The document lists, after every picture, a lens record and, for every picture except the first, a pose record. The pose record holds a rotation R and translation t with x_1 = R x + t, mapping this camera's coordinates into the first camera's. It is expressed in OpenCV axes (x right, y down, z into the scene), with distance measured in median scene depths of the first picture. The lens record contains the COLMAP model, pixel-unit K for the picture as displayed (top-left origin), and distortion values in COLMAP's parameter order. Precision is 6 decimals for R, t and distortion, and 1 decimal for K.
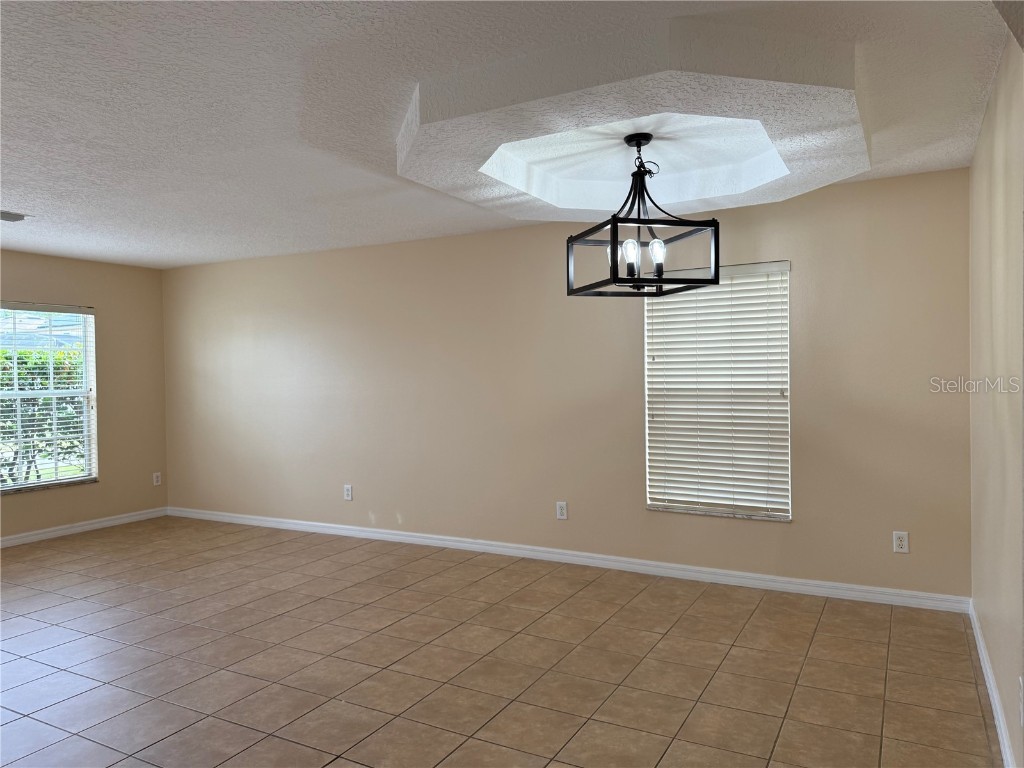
lens RADIAL K [[723.4, 0, 517.0], [0, 723.4, 387.1], [0, 0, 1]] dist [0.078545, -0.098458]
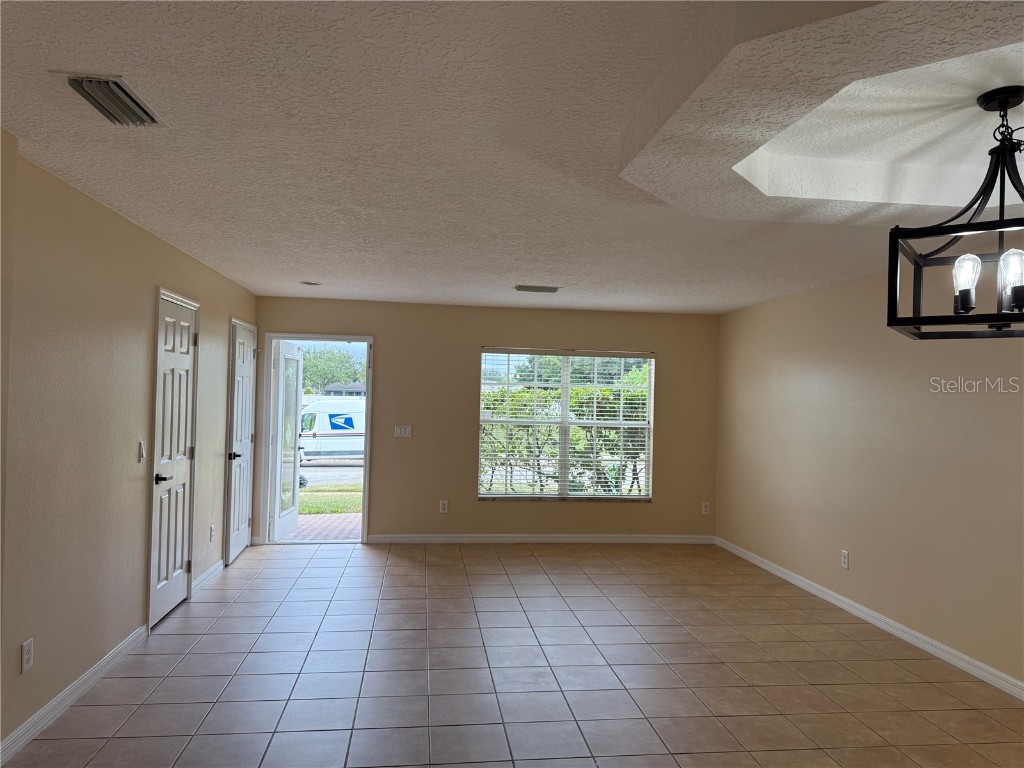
lens RADIAL K [[723.4, 0, 506.1], [0, 723.4, 386.5], [0, 0, 1]] dist [0.078545, -0.098458]
pose [[0.577589, 0.020351, -0.816074, 0.355278], [-0.052216, 0.998563, -0.012055, -0.042873], [0.814656, 0.049575, 0.577822, 0.222785]]
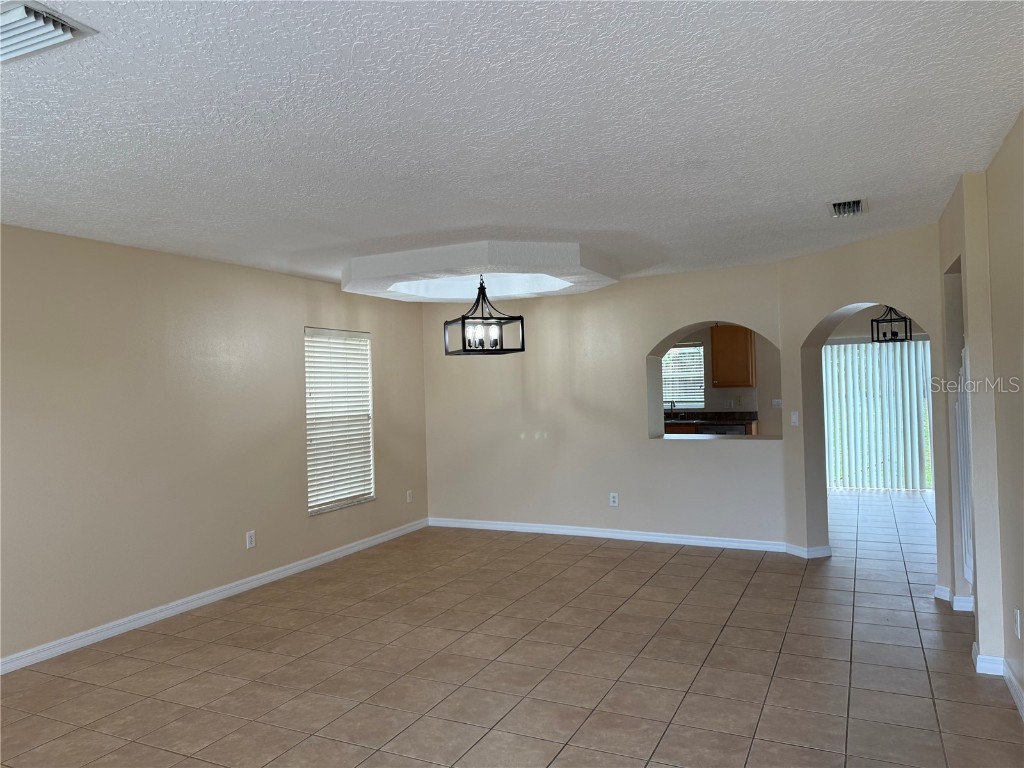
lens RADIAL K [[723.4, 0, 511.0], [0, 723.4, 375.5], [0, 0, 1]] dist [0.078545, -0.098458]
pose [[-0.044405, 0.031153, 0.998528, -1.263733], [0.051571, 0.998253, -0.028851, -0.020225], [-0.997682, 0.050214, -0.045934, 0.813621]]
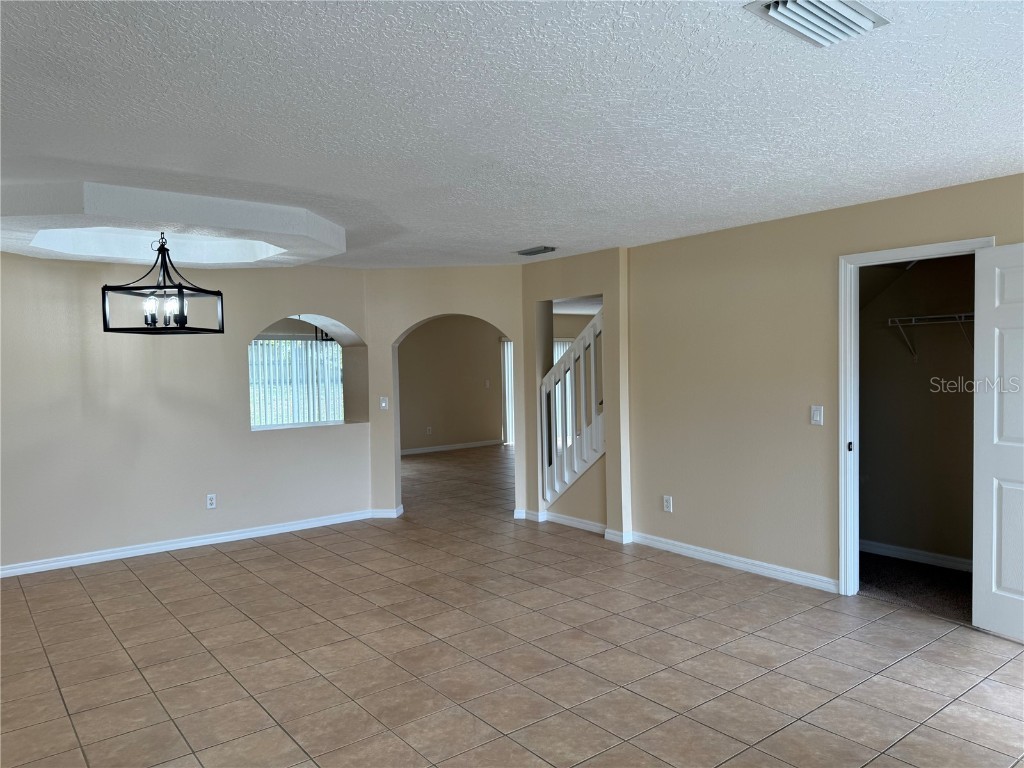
lens RADIAL K [[723.4, 0, 498.3], [0, 723.4, 386.3], [0, 0, 1]] dist [0.078545, -0.098458]
pose [[-0.911430, 0.021802, 0.410876, -0.788175], [0.045020, 0.997884, 0.046916, -0.053729], [-0.408984, 0.061258, -0.910483, 1.617842]]
